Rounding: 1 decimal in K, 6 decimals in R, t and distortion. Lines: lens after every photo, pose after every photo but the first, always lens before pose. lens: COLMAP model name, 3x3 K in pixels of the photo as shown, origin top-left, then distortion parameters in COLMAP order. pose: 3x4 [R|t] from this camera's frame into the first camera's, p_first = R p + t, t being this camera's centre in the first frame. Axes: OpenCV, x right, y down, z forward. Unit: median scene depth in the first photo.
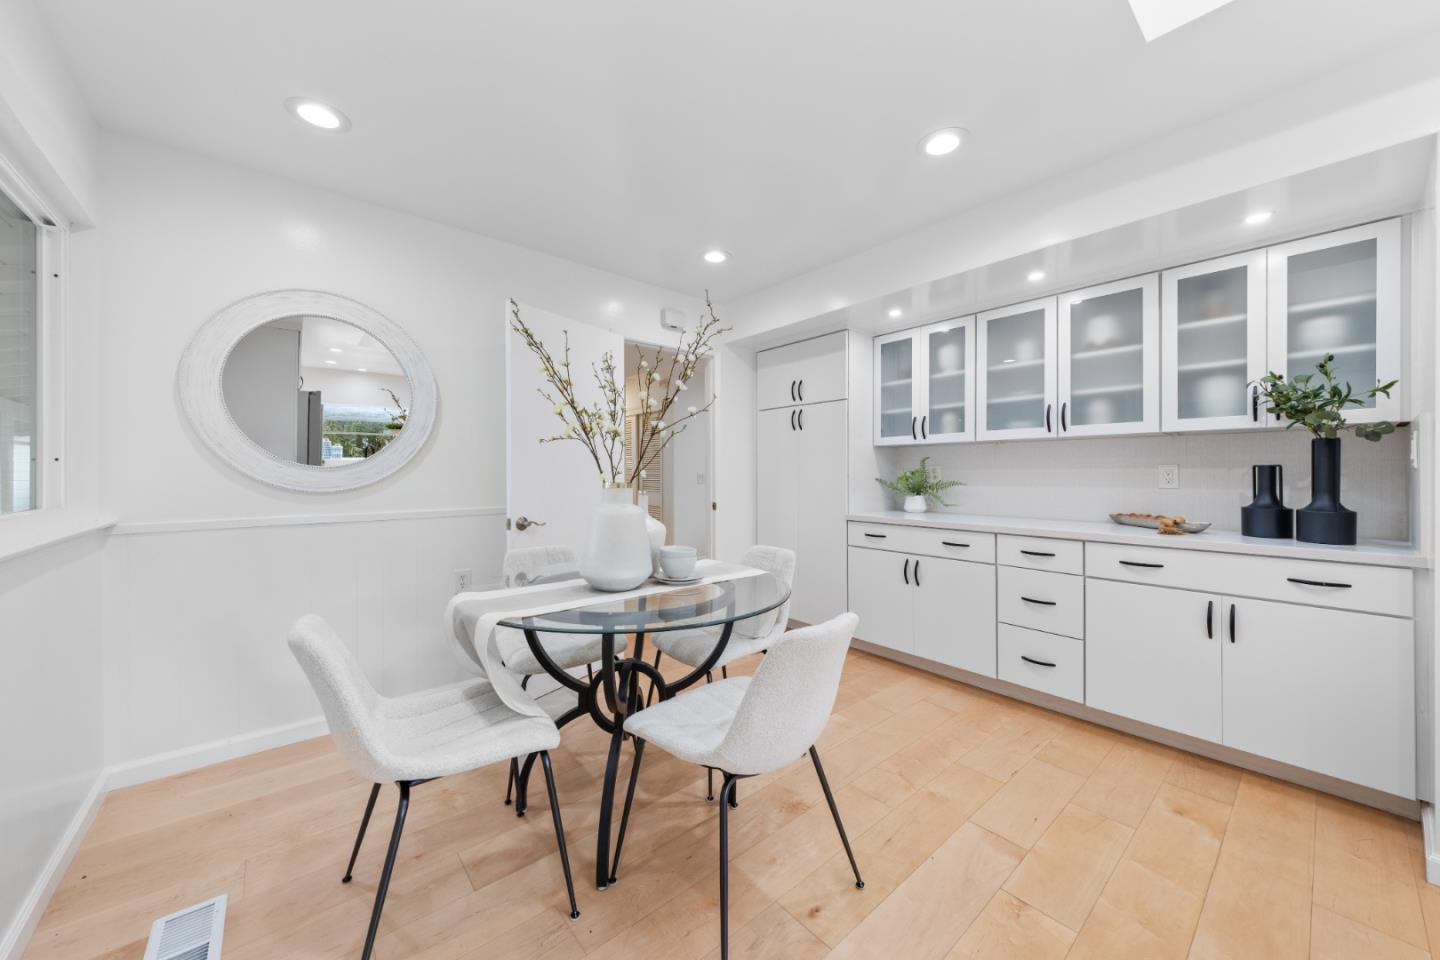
lens RADIAL K [[549.9, 0, 721.7], [0, 549.9, 471.6], [0, 0, 1]] dist [0.008976, -0.000120]
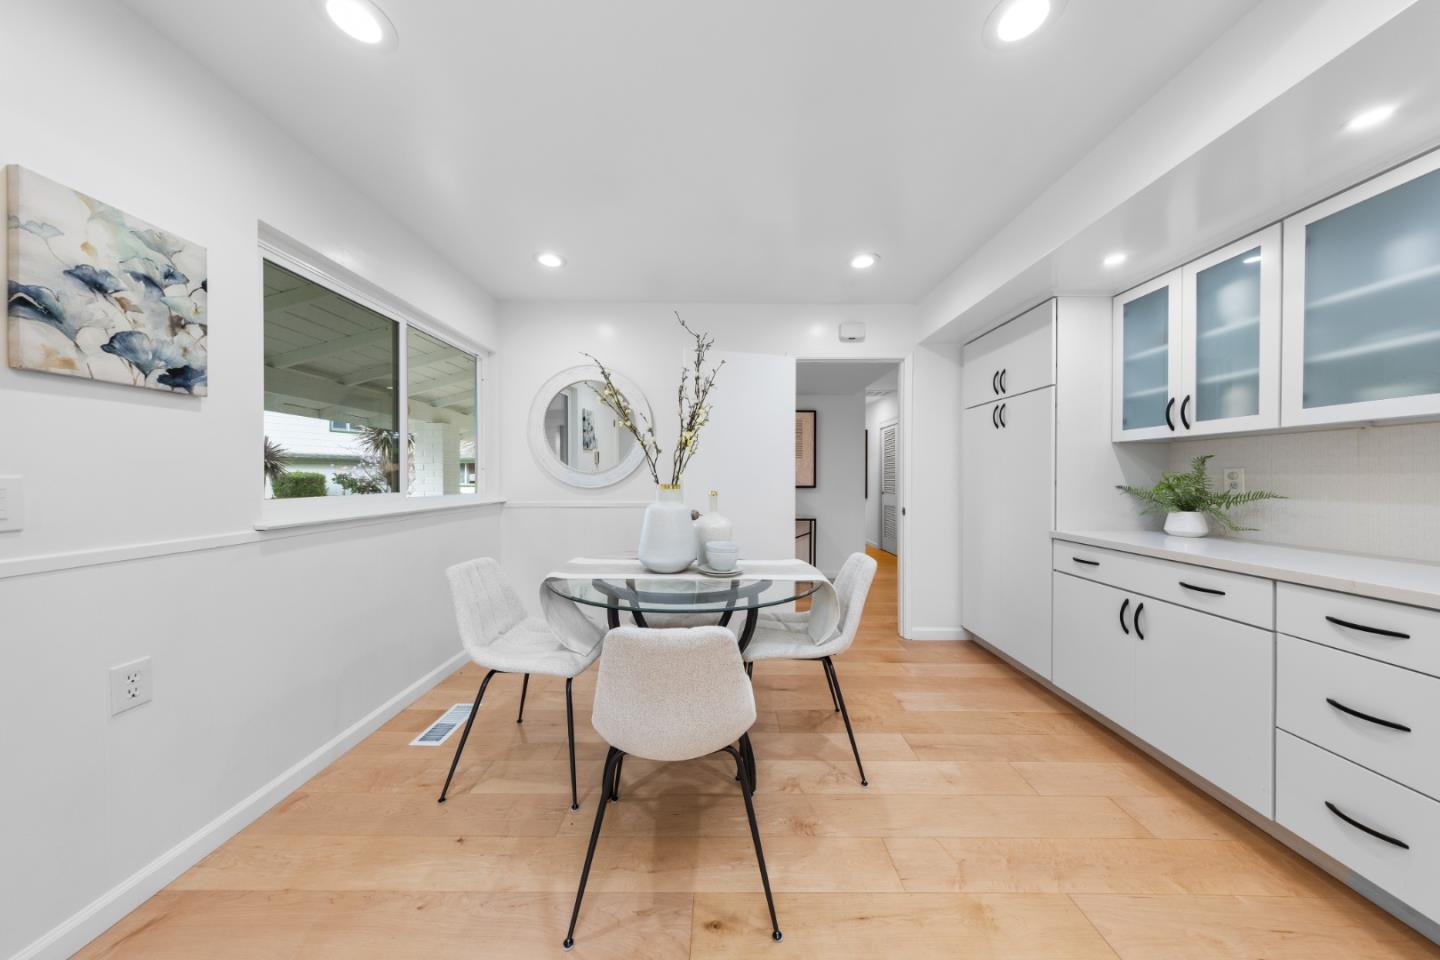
lens RADIAL K [[462.7, 0, 715.0], [0, 462.7, 479.5], [0, 0, 1]] dist [-0.000645, -0.000051]
pose [[0.737895, 0.007548, -0.674874, 0.321203], [-0.002419, 0.999961, 0.008539, -0.000273], [0.674911, -0.004668, 0.737884, 0.180245]]
